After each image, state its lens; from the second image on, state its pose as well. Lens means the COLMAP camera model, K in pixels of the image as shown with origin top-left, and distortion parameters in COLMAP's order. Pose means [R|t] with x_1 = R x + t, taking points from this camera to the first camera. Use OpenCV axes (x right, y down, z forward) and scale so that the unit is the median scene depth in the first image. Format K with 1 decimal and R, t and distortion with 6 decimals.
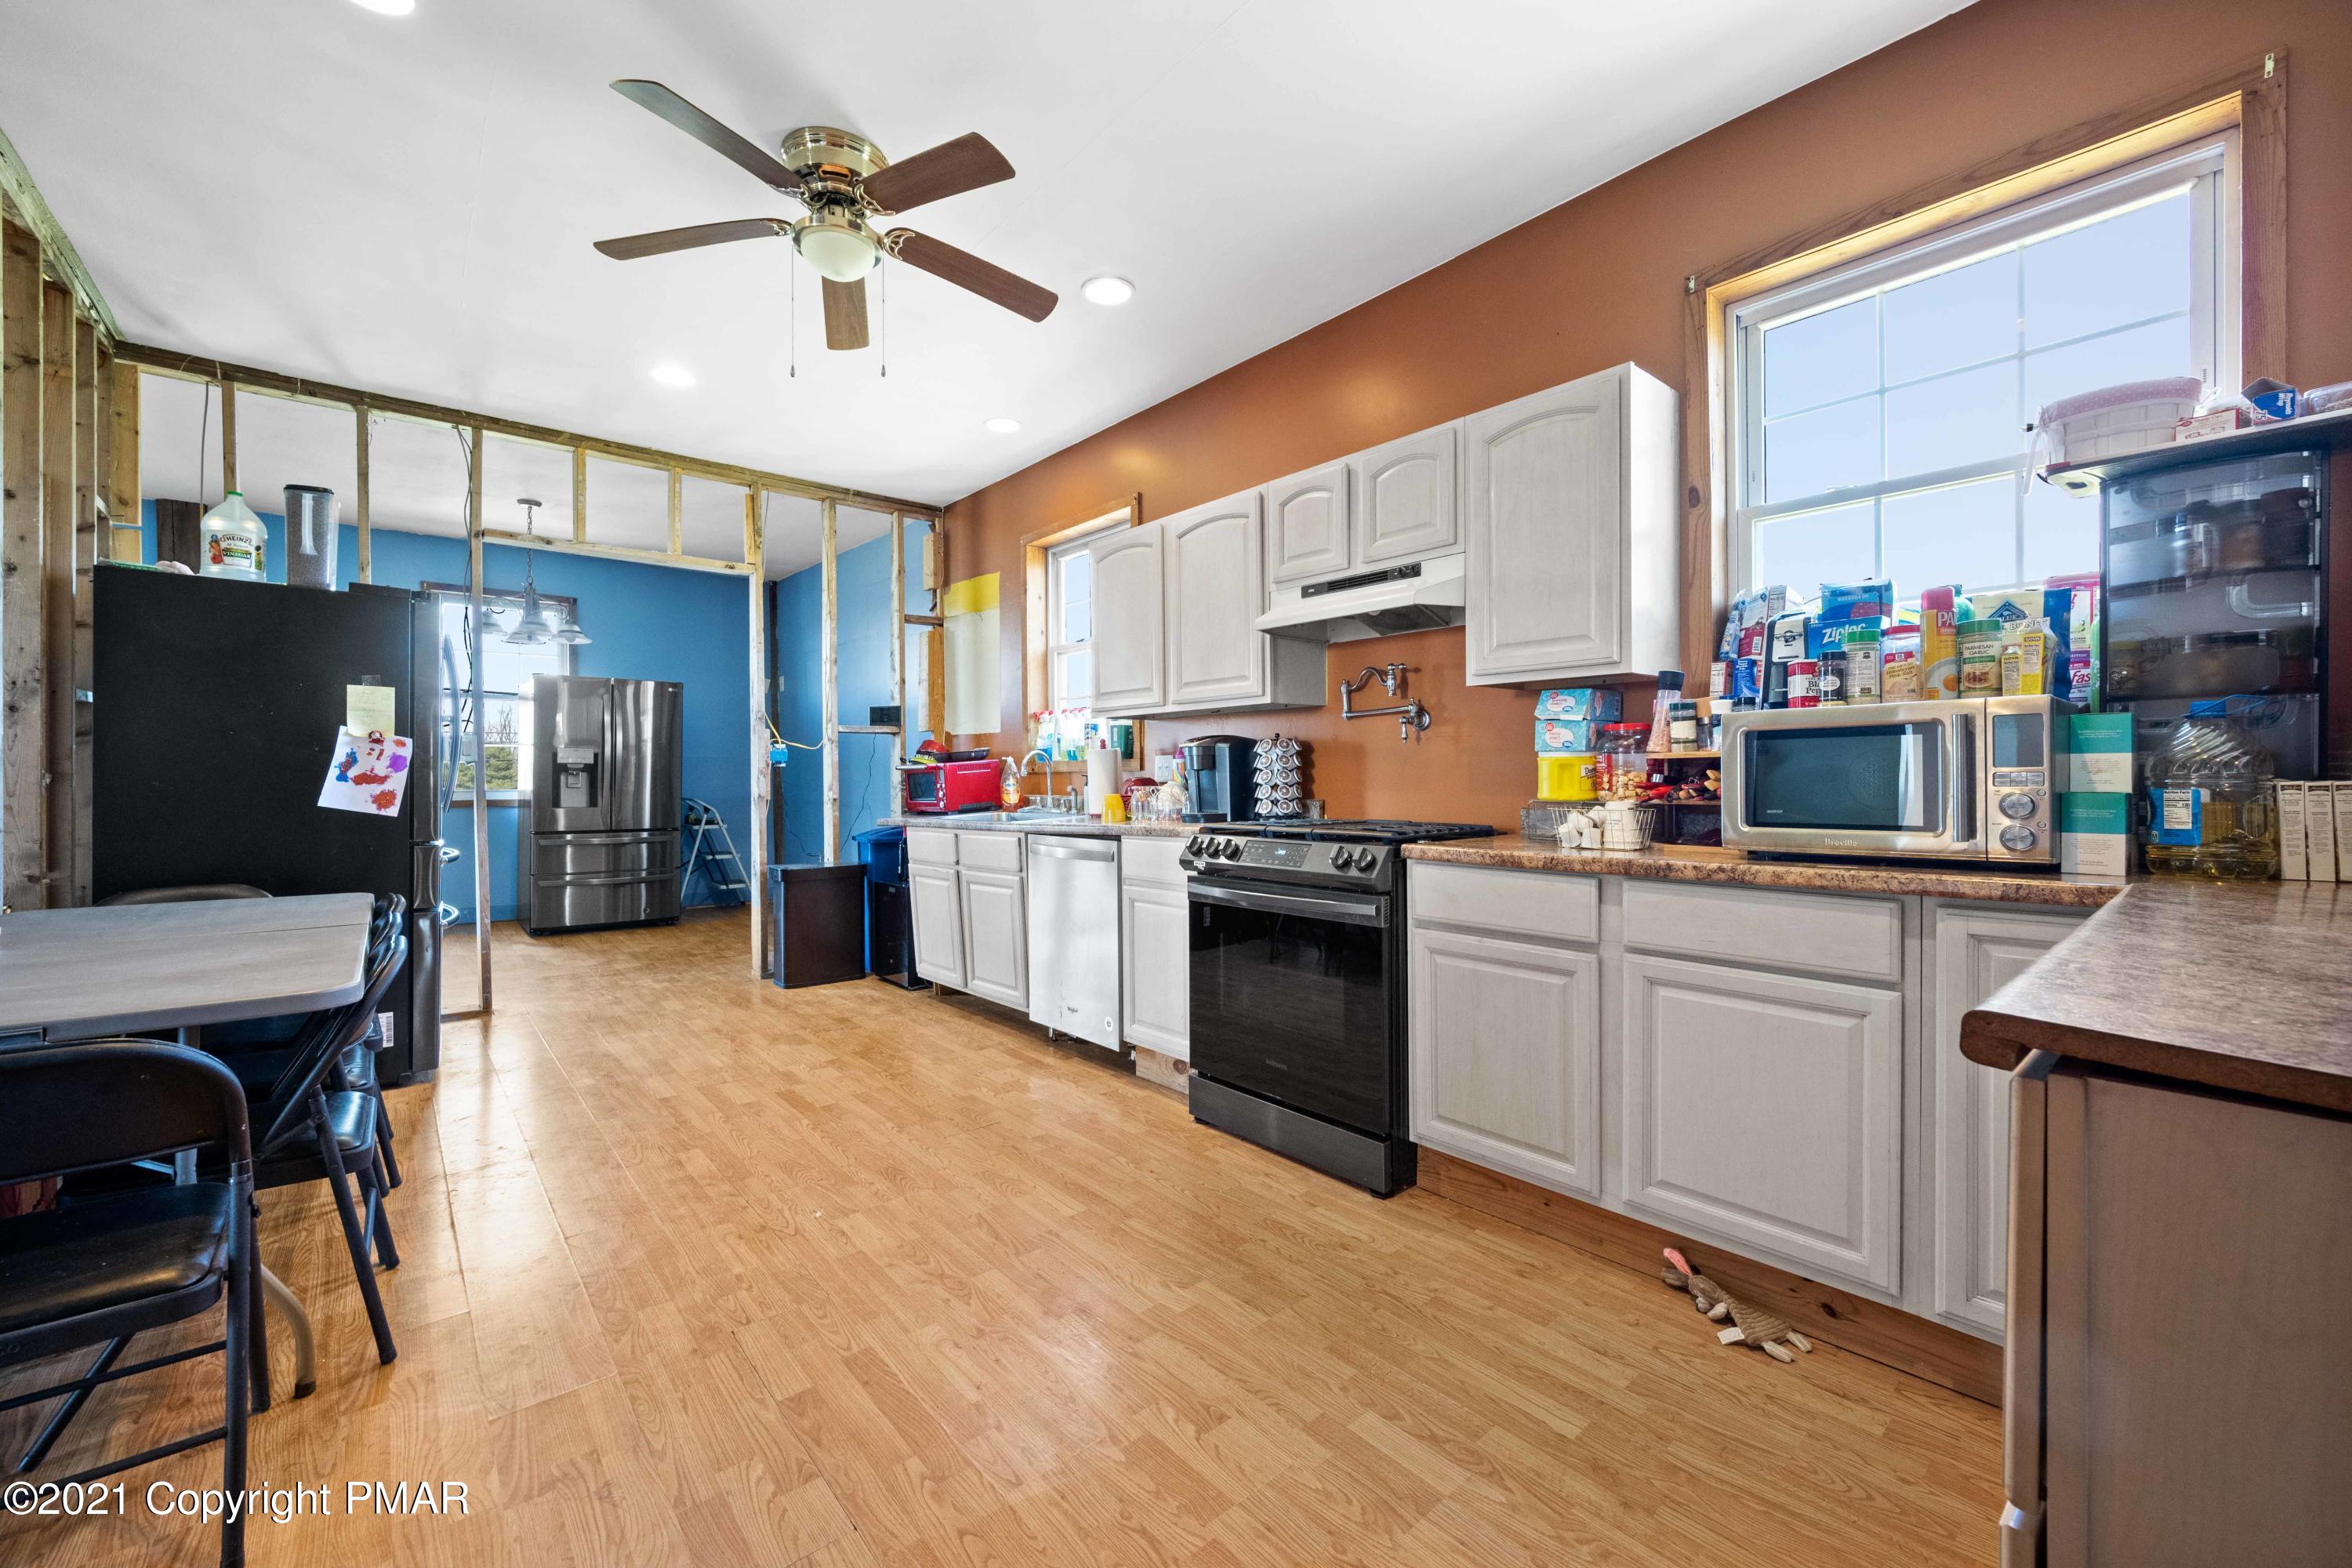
lens RADIAL K [[932.3, 0, 1169.6], [0, 932.3, 778.8], [0, 0, 1]] dist [0.002247, -0.000569]
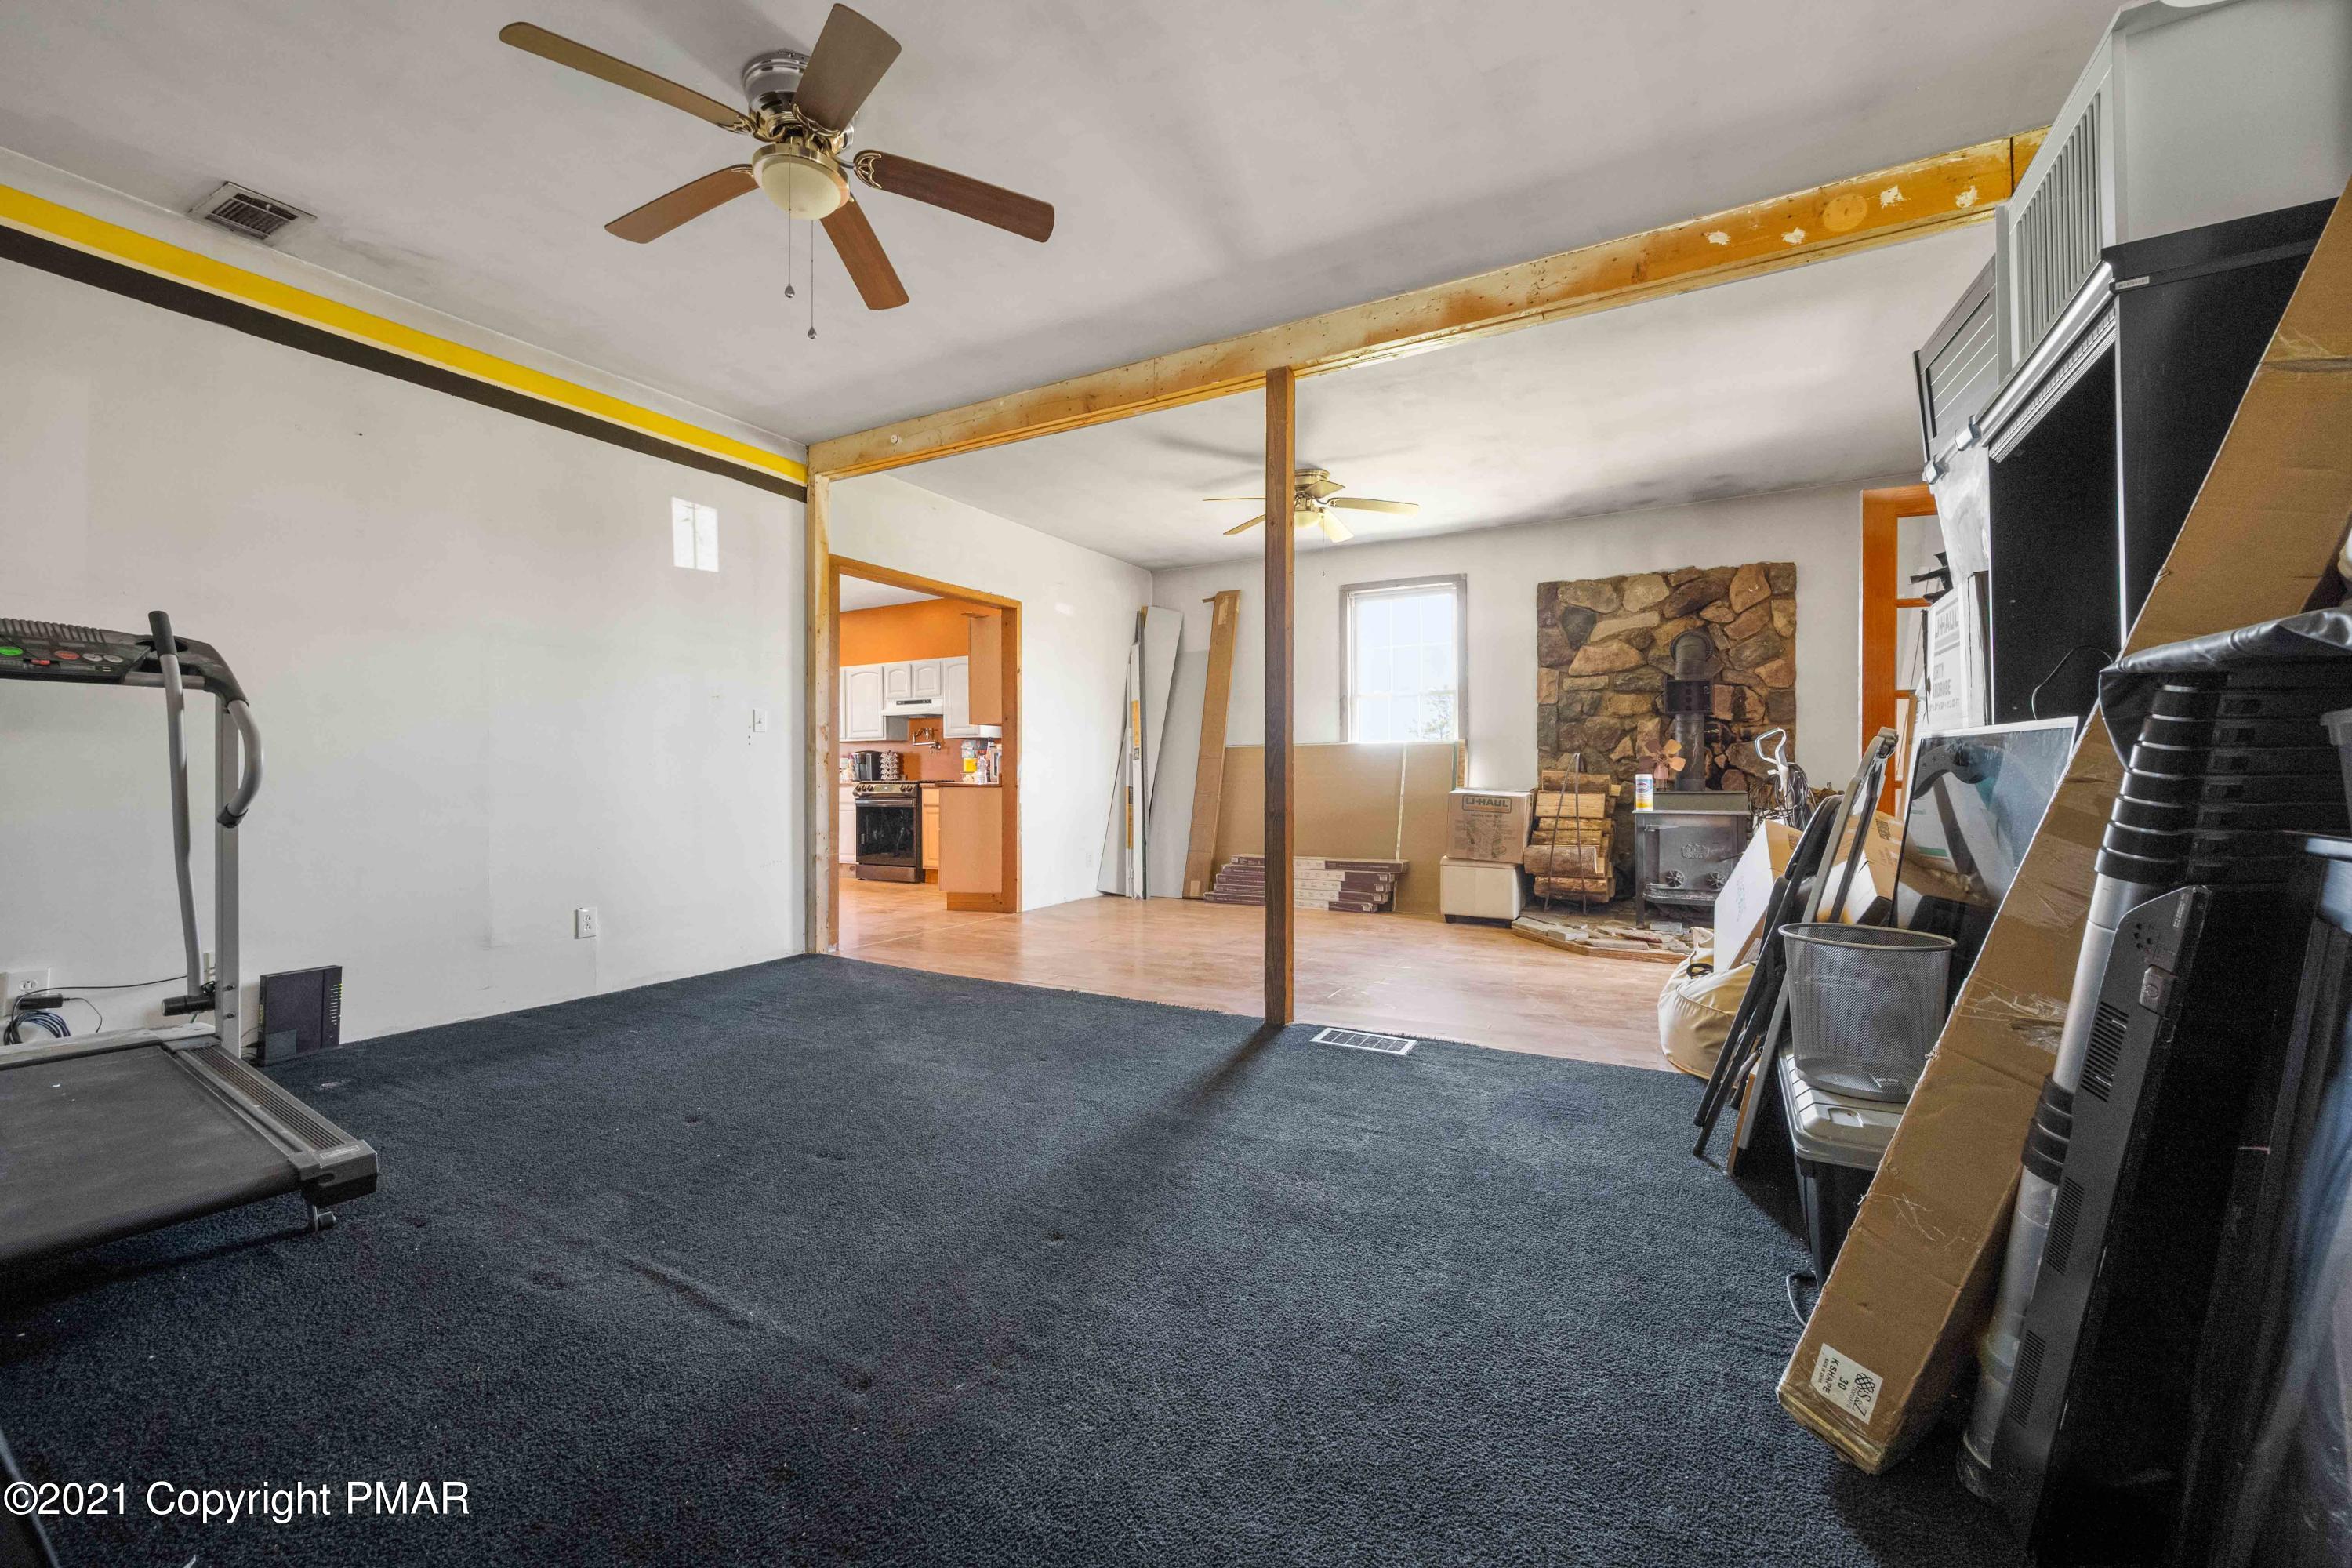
lens RADIAL K [[932.3, 0, 1161.2], [0, 932.3, 782.9], [0, 0, 1]] dist [0.002247, -0.000569]
pose [[0.939409, 0.001952, 0.342793, -0.079640], [-0.002330, 0.999997, 0.000689, 0.046842], [-0.342790, -0.001446, 0.939411, -1.984658]]
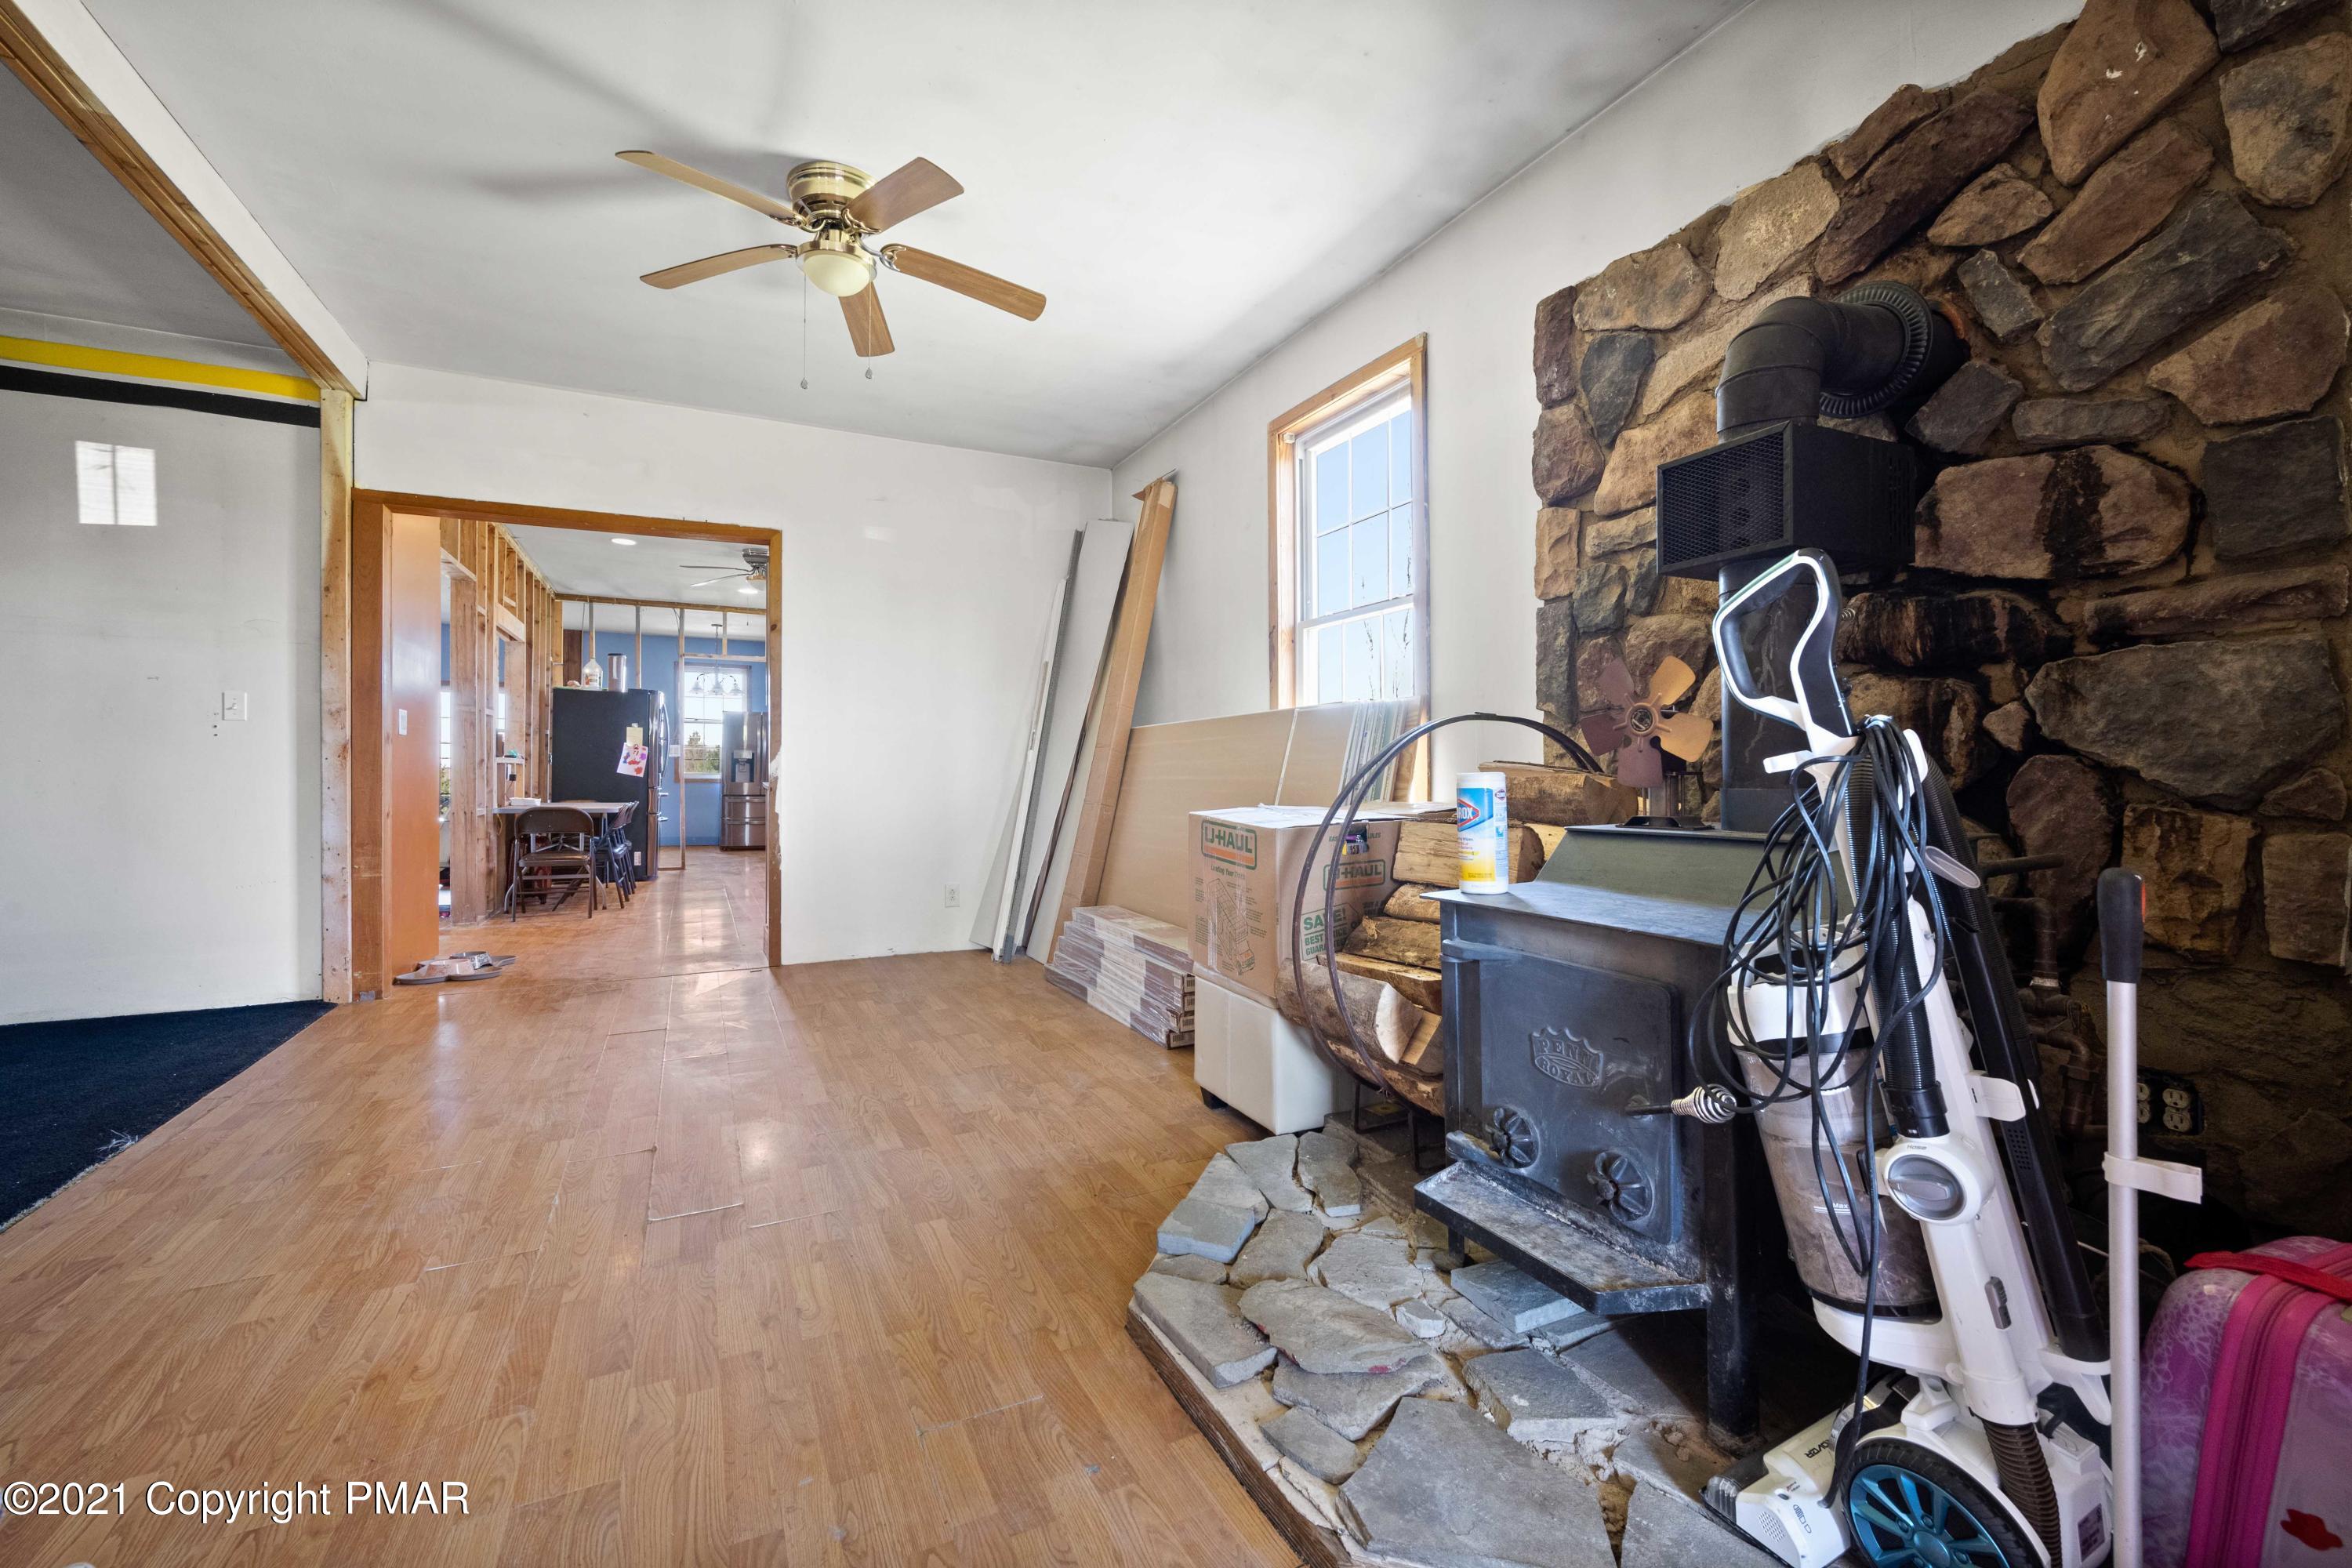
lens RADIAL K [[962.2, 0, 1165.2], [0, 962.2, 773.7], [0, 0, 1]] dist [0.000263, 0.000197]
pose [[0.969059, 0.003912, -0.246798, 1.272651], [-0.004908, 0.999982, -0.003419, 0.033442], [0.246781, 0.004524, 0.969061, -1.268556]]
